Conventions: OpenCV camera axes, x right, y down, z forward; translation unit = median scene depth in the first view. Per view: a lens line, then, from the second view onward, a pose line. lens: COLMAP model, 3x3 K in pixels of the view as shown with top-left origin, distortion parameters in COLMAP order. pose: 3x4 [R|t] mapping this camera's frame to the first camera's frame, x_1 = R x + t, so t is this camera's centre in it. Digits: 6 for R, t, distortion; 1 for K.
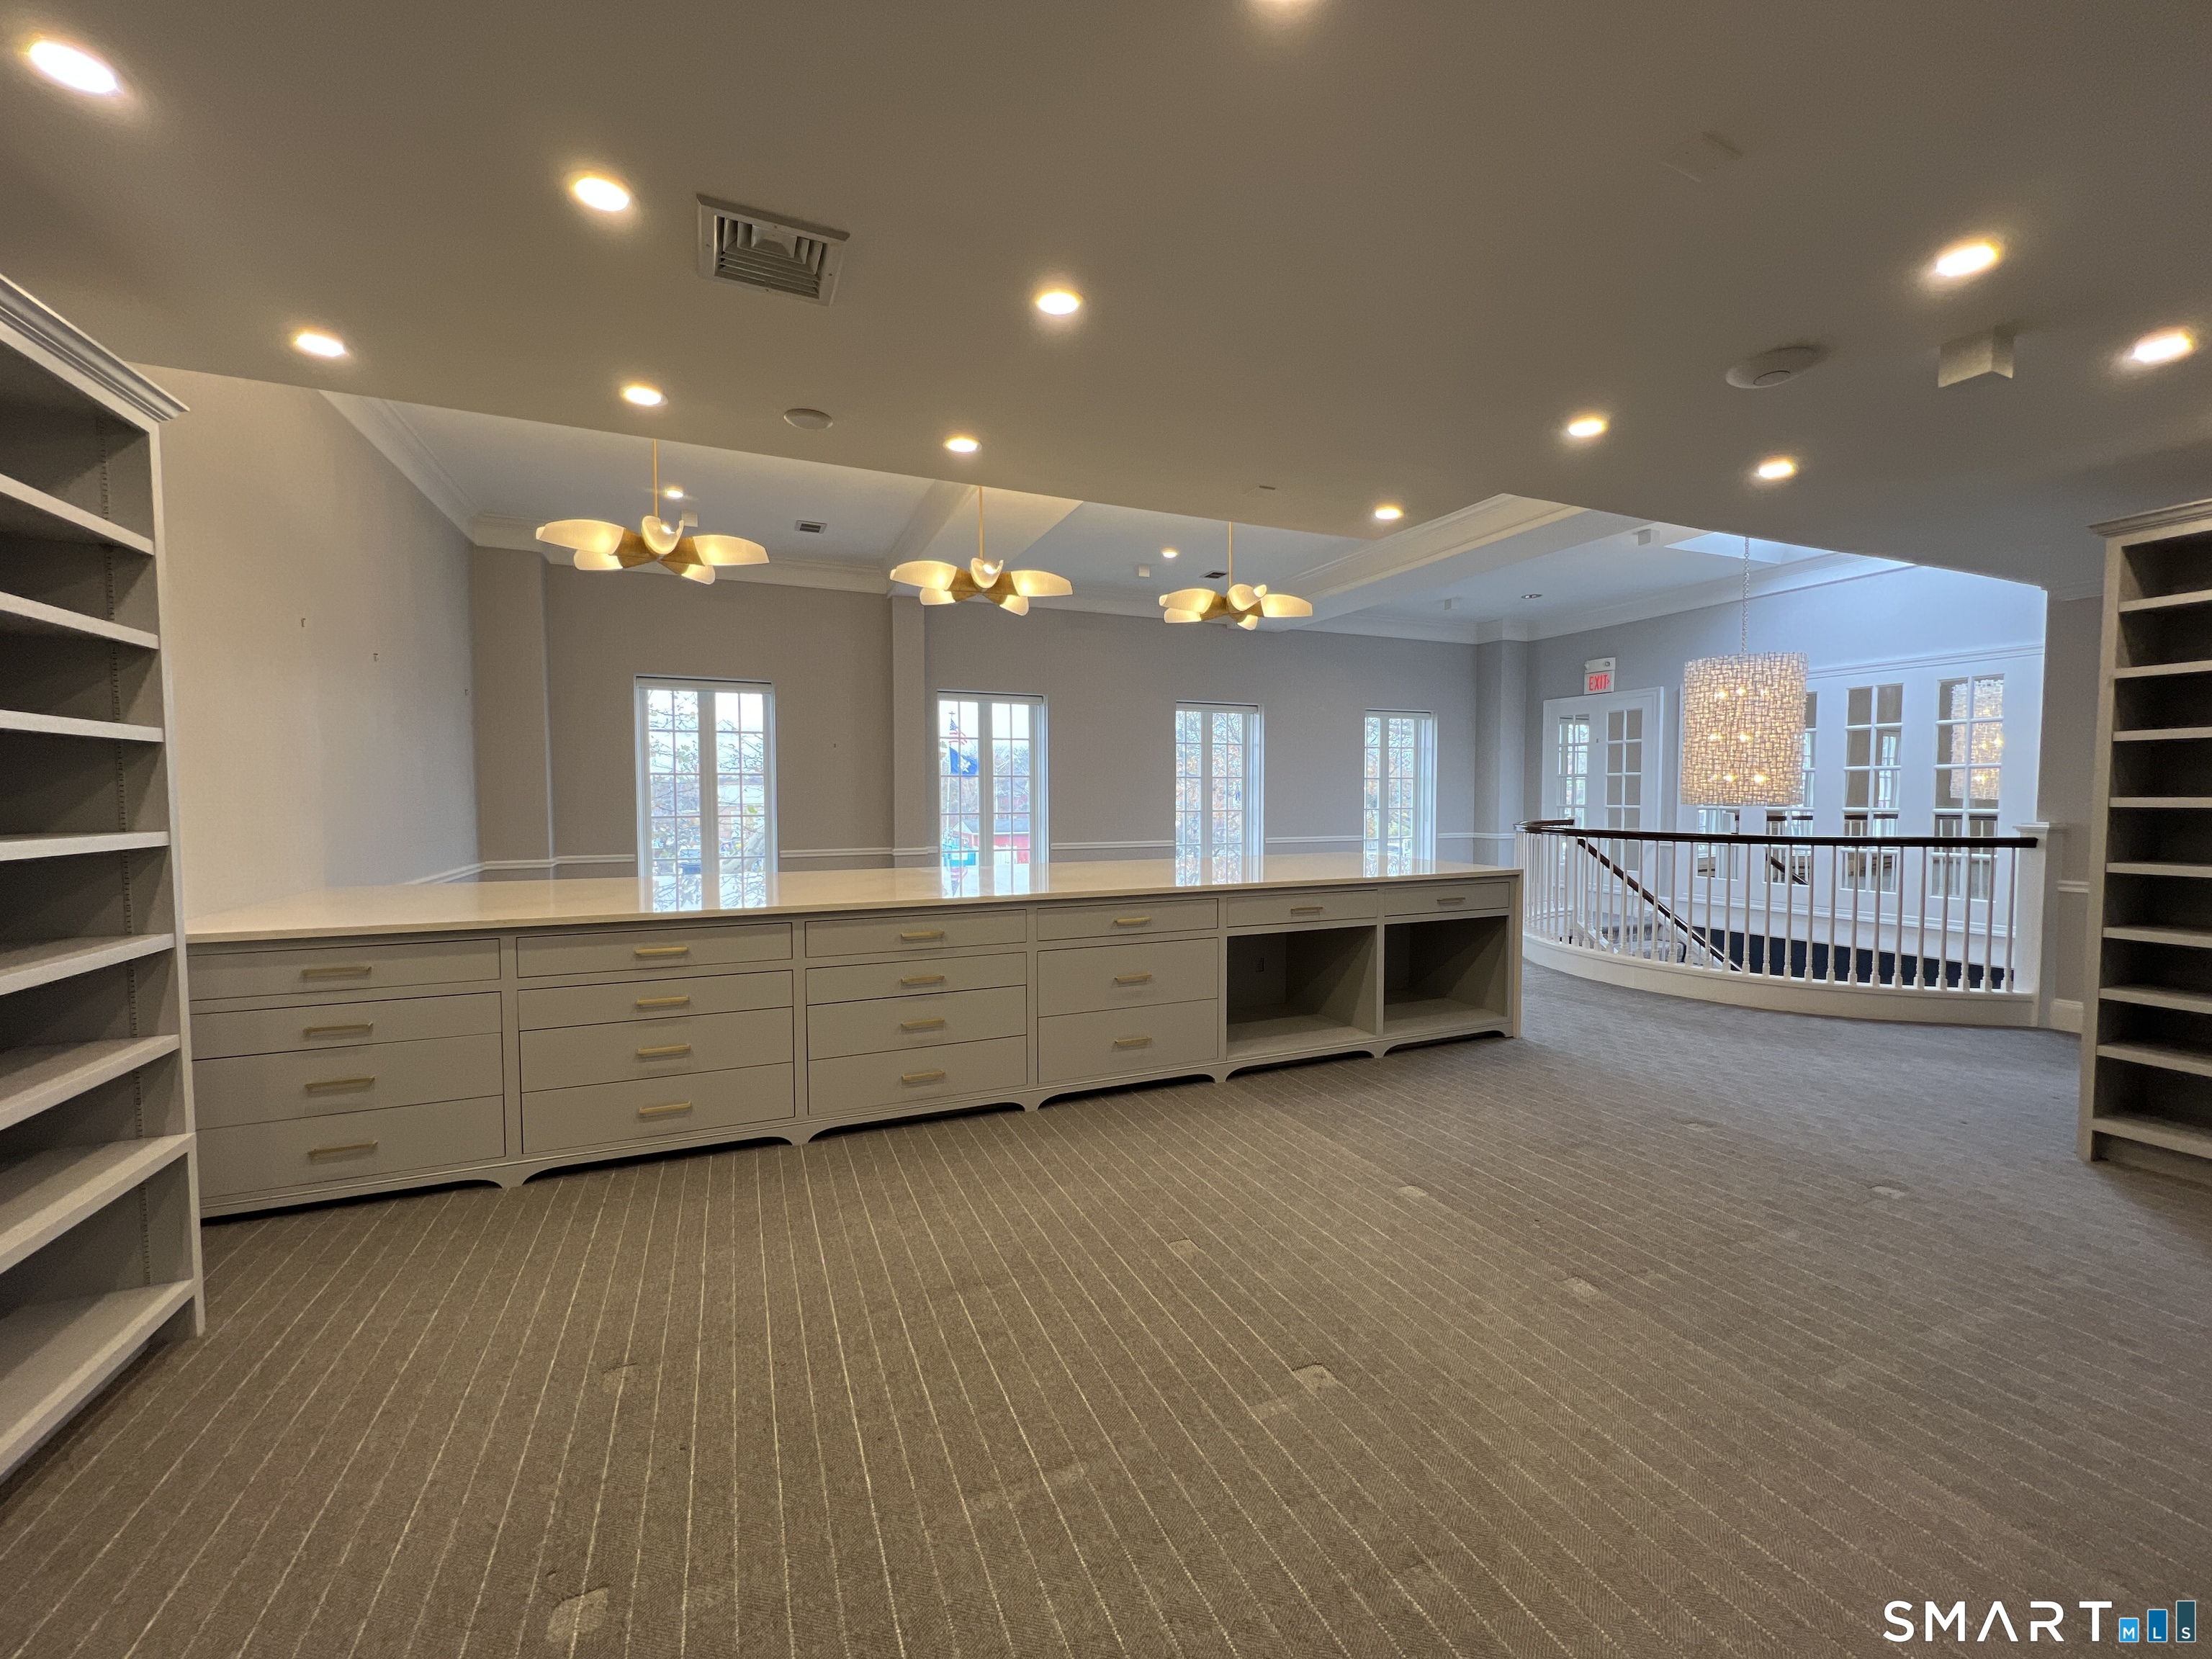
lens RADIAL K [[880.8, 0, 1104.8], [0, 880.8, 831.6], [0, 0, 1]] dist [-0.000452, -0.000048]
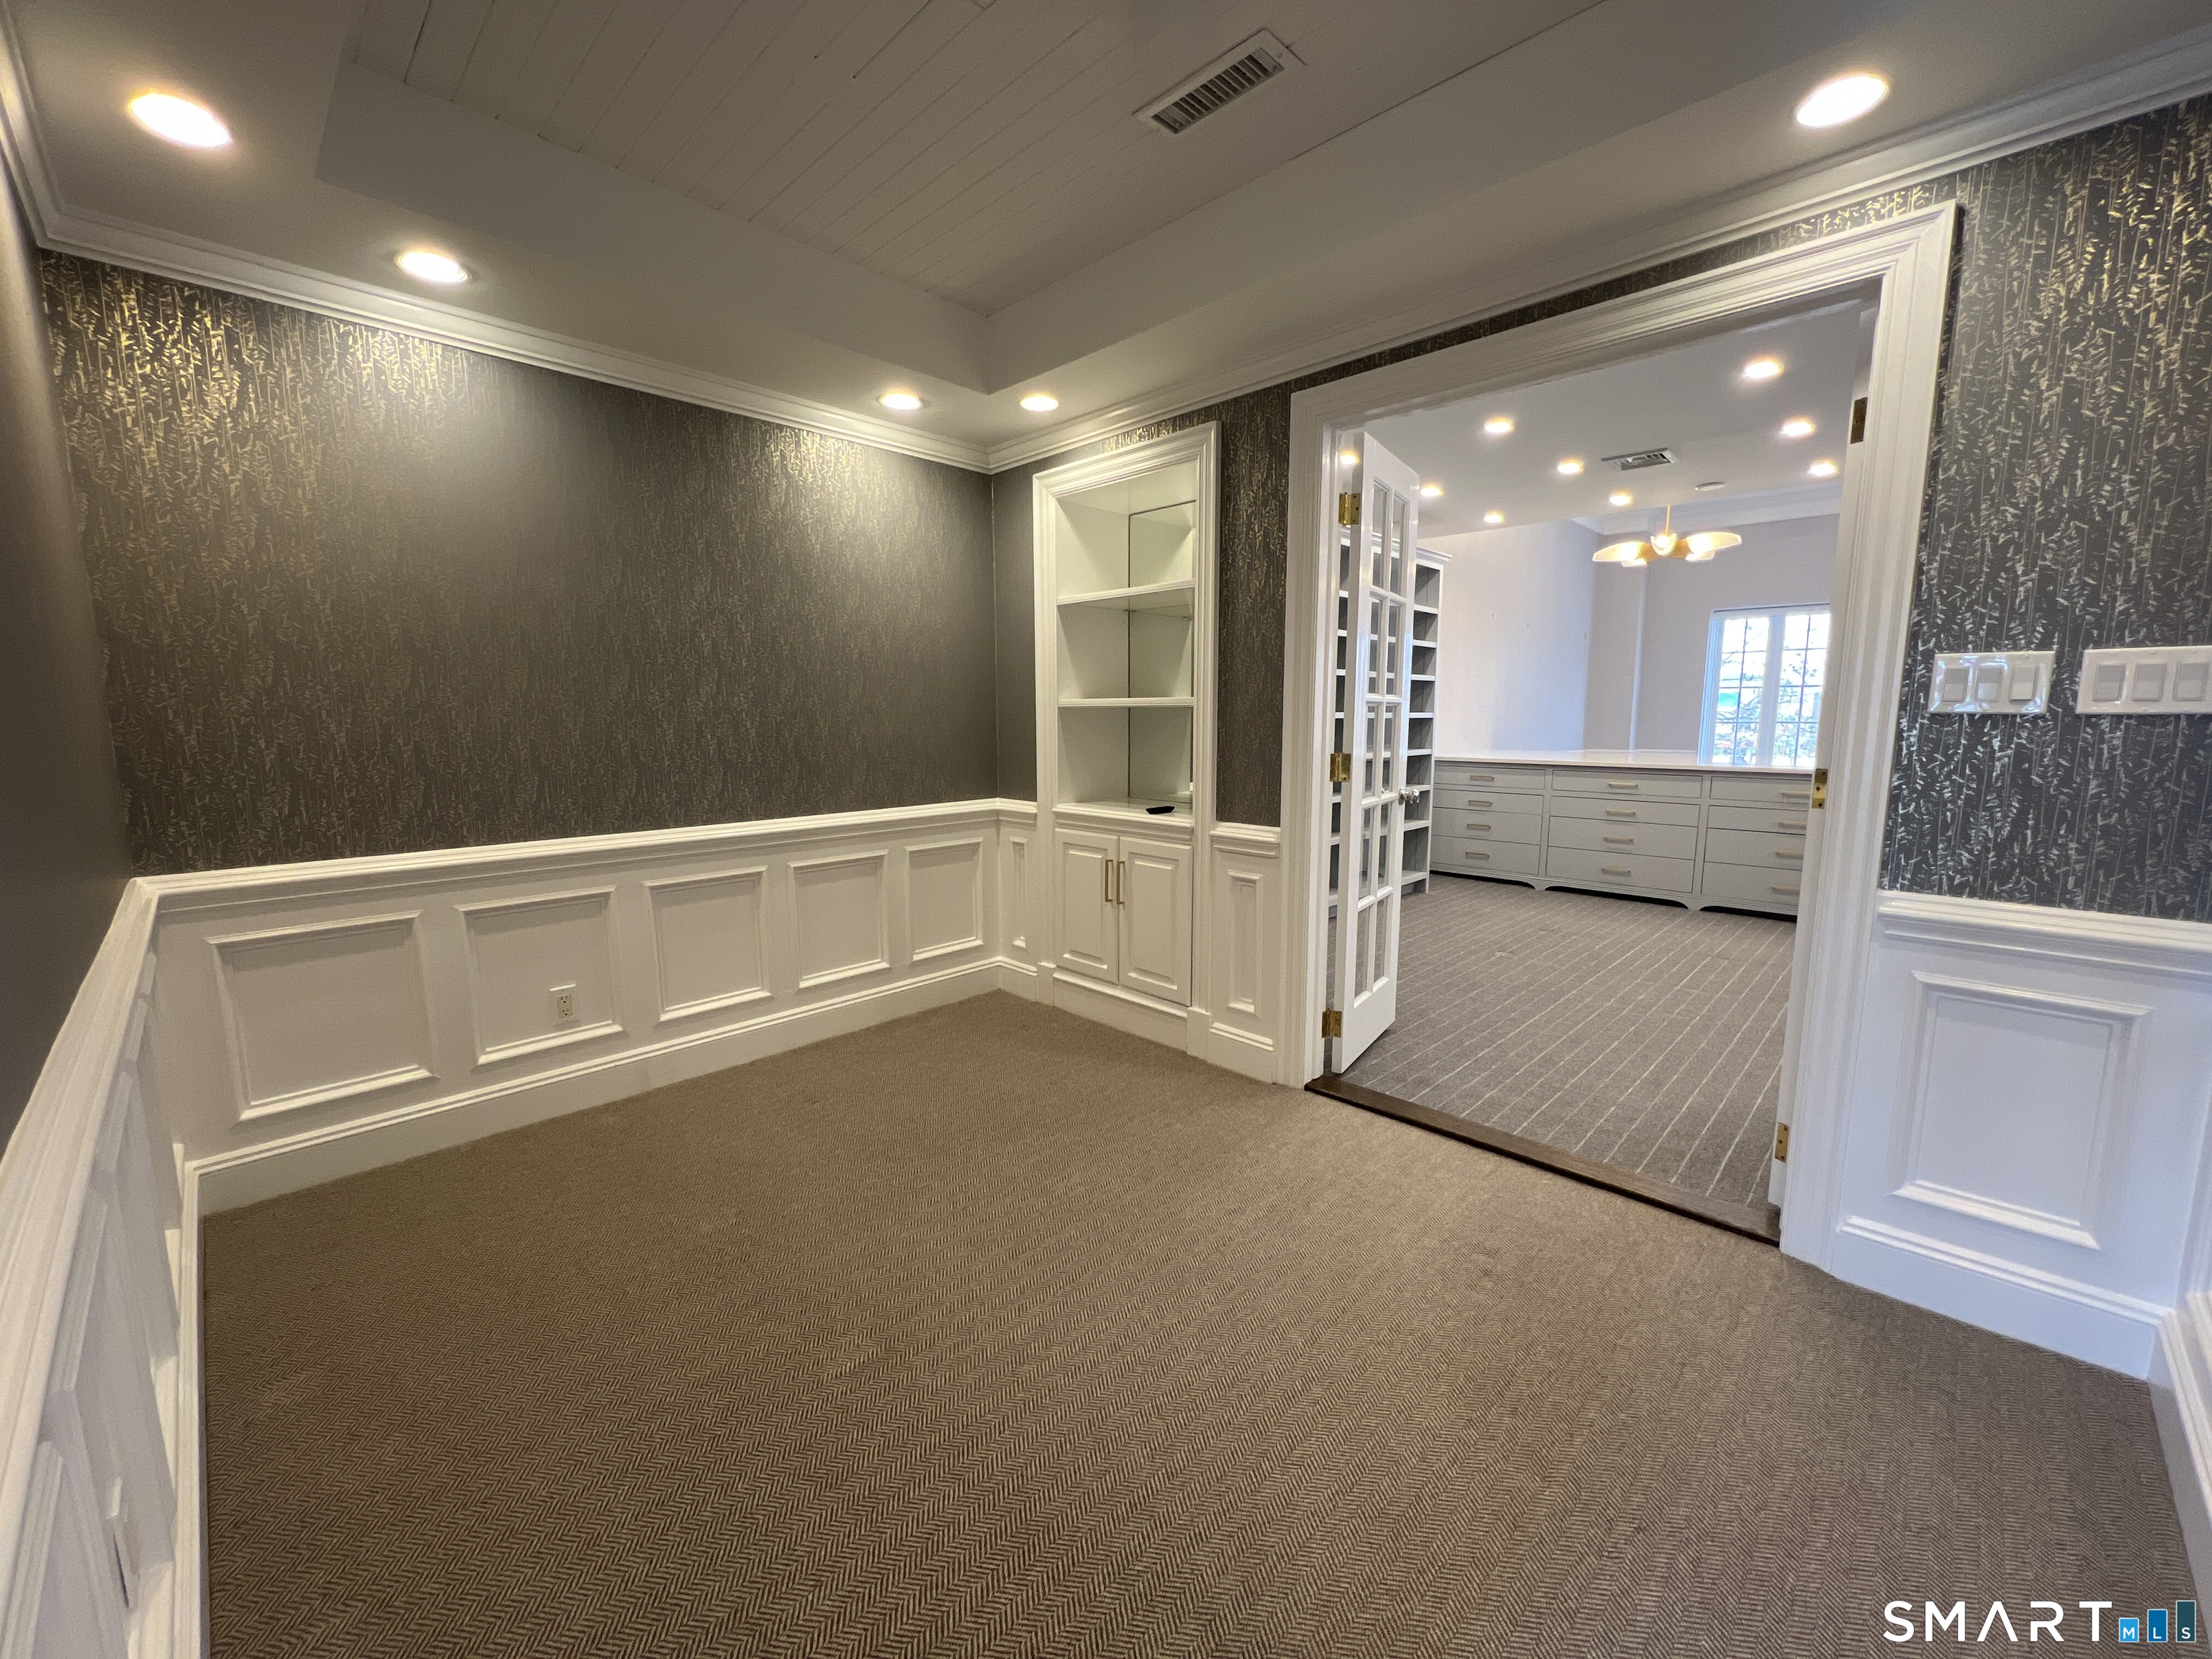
lens RADIAL K [[880.8, 0, 1107.9], [0, 880.8, 837.1], [0, 0, 1]] dist [-0.000452, -0.000048]
pose [[0.383434, 0.127933, -0.914665, 0.636240], [-0.038243, 0.991709, 0.122678, 0.047971], [0.922776, -0.012060, 0.385148, -0.574015]]
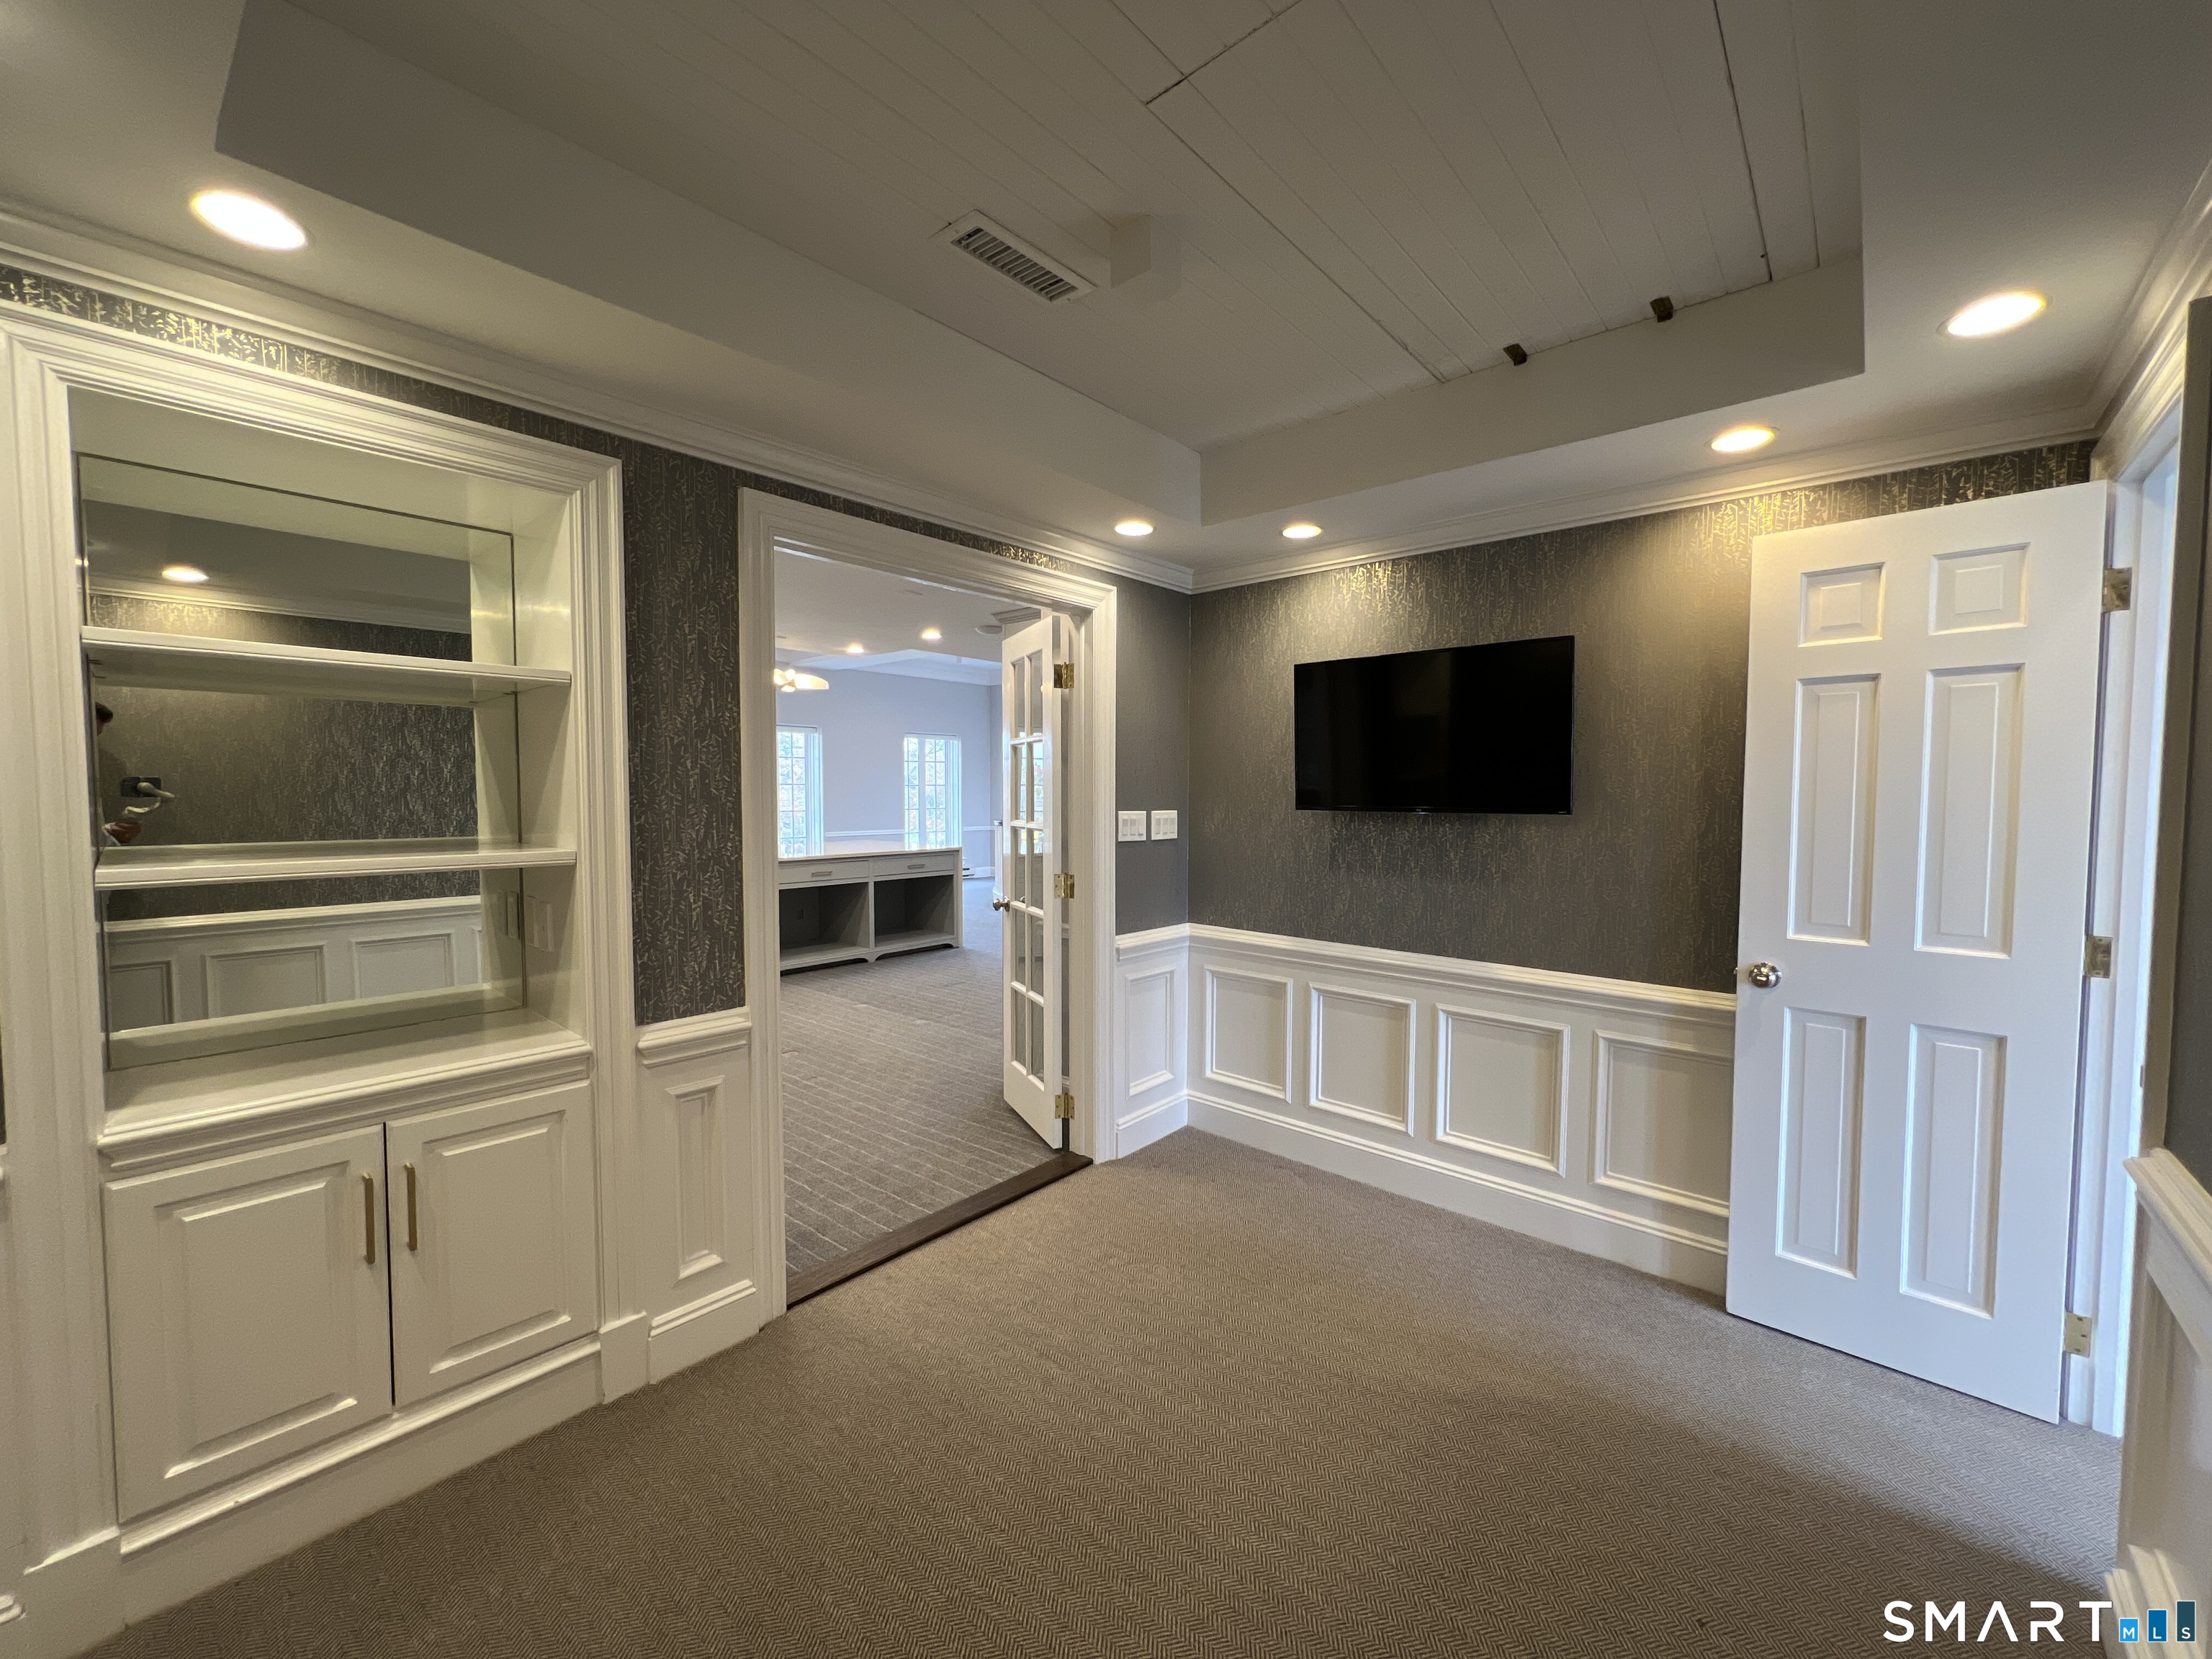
lens RADIAL K [[880.8, 0, 1097.4], [0, 880.8, 835.1], [0, 0, 1]] dist [-0.000452, -0.000048]
pose [[0.903366, -0.018708, 0.428462, -0.011056], [0.015396, 0.999819, 0.011195, 0.007850], [-0.428593, -0.003517, 0.903491, -0.785971]]
